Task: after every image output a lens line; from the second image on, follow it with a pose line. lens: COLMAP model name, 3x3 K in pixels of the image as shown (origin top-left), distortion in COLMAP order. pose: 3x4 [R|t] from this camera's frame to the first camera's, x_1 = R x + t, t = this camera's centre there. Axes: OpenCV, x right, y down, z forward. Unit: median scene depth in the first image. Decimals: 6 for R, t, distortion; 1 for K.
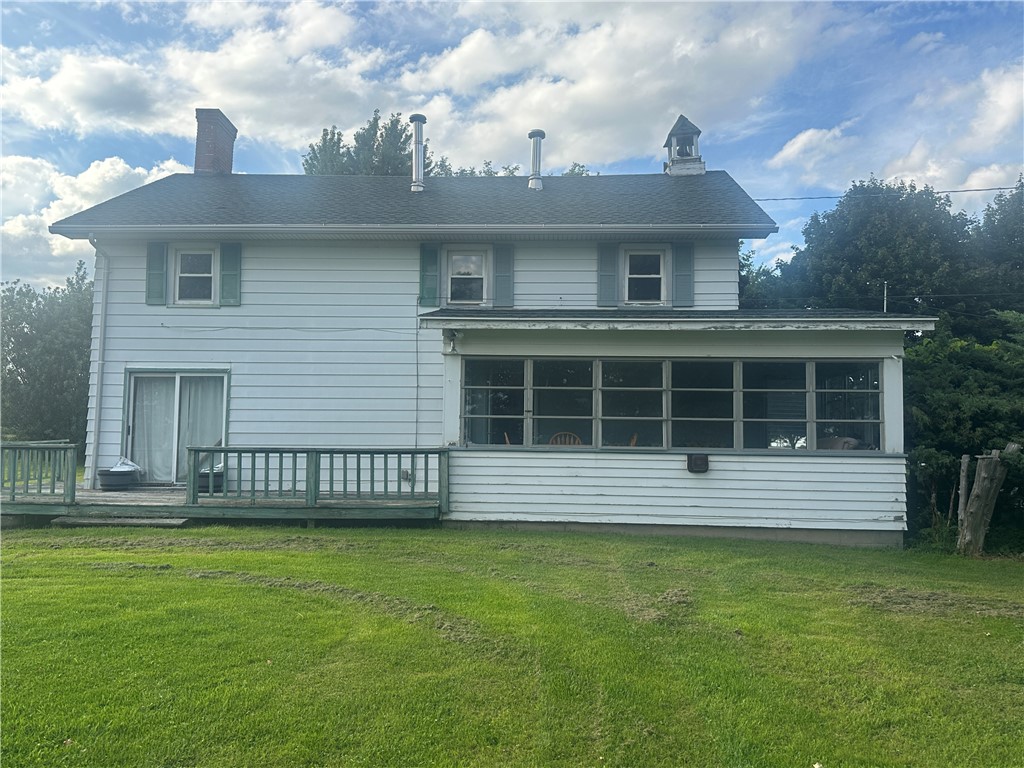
lens RADIAL K [[871.5, 0, 511.2], [0, 871.5, 386.3], [0, 0, 1]] dist [0.063643, -0.007554]
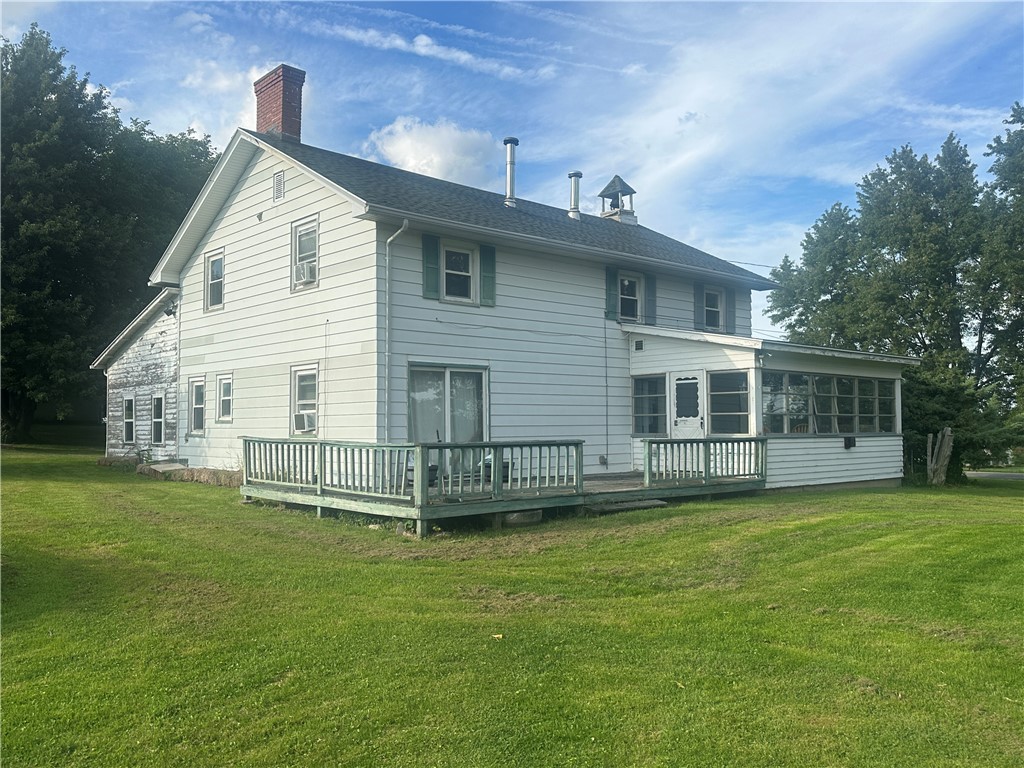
lens RADIAL K [[871.5, 0, 510.0], [0, 871.5, 384.3], [0, 0, 1]] dist [0.063643, -0.007554]
pose [[0.711977, 0.019147, 0.701942, -1.041010], [-0.036425, 0.999289, 0.009687, -0.008528], [-0.701258, -0.032465, 0.712168, 0.231061]]
